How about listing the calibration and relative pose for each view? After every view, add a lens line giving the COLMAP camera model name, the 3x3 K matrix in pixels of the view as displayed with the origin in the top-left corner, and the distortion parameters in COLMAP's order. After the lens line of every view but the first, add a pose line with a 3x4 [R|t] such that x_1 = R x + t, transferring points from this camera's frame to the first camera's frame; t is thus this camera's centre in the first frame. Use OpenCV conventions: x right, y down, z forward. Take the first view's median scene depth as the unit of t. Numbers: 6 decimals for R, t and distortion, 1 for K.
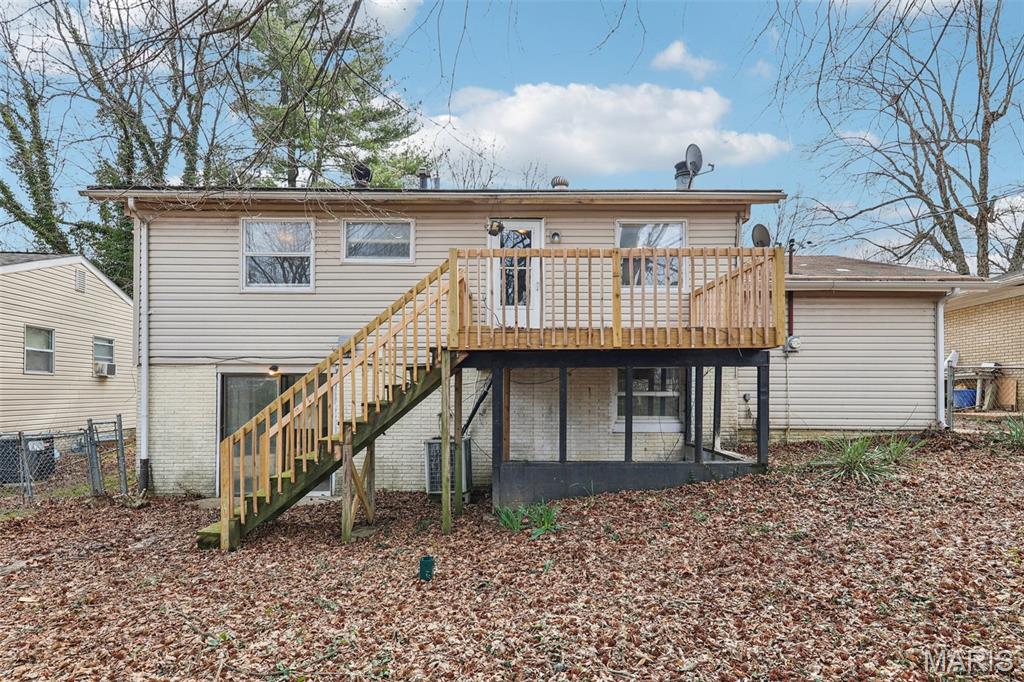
lens RADIAL K [[517.4, 0, 514.4], [0, 517.4, 375.2], [0, 0, 1]] dist [0.004536, 0.000666]
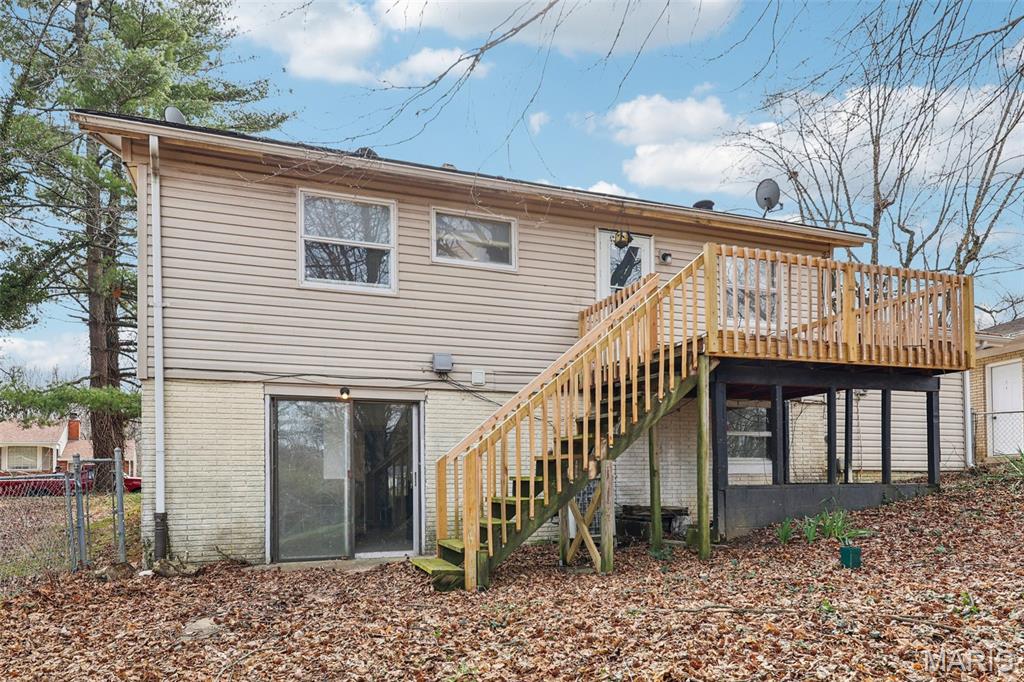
lens RADIAL K [[635.5, 0, 511.5], [0, 635.5, 464.6], [0, 0, 1]] dist [-0.002347, -0.000166]
pose [[0.946590, 0.001325, 0.322436, -0.535811], [-0.001328, 0.999999, -0.000211, 0.094873], [-0.322436, -0.000229, 0.946591, 0.036533]]
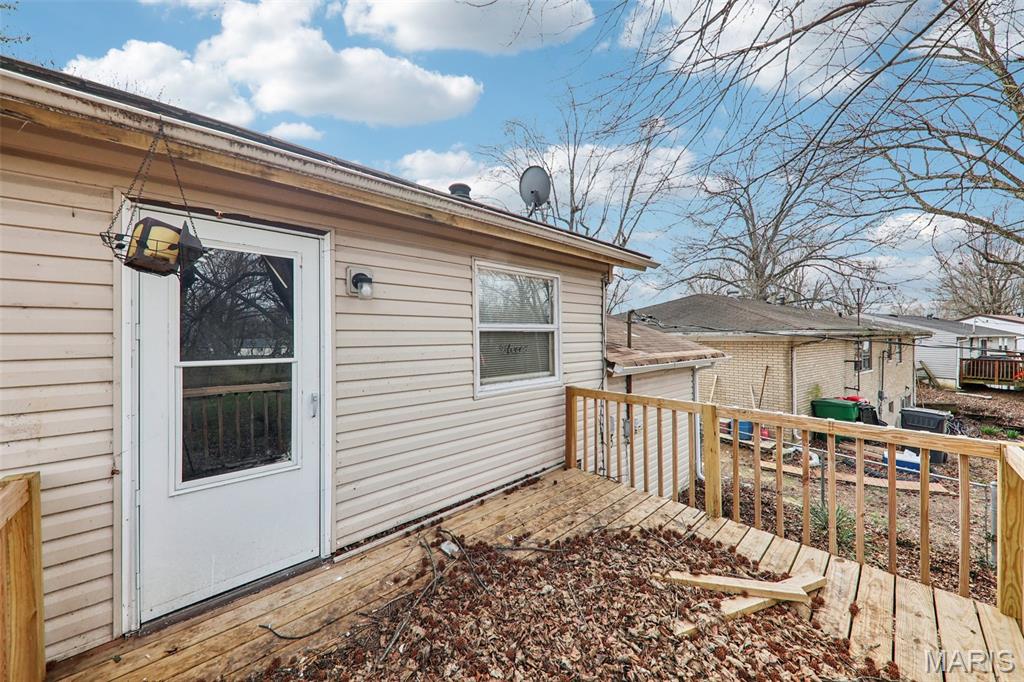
lens RADIAL K [[356.1, 0, 512.1], [0, 356.1, 331.2], [0, 0, 1]] dist [0.001332, -0.004277]
pose [[0.738209, 0.004642, 0.674556, -0.025102], [-0.000192, 0.999978, -0.006671, -0.227712], [-0.674572, 0.004795, 0.738194, 0.707656]]
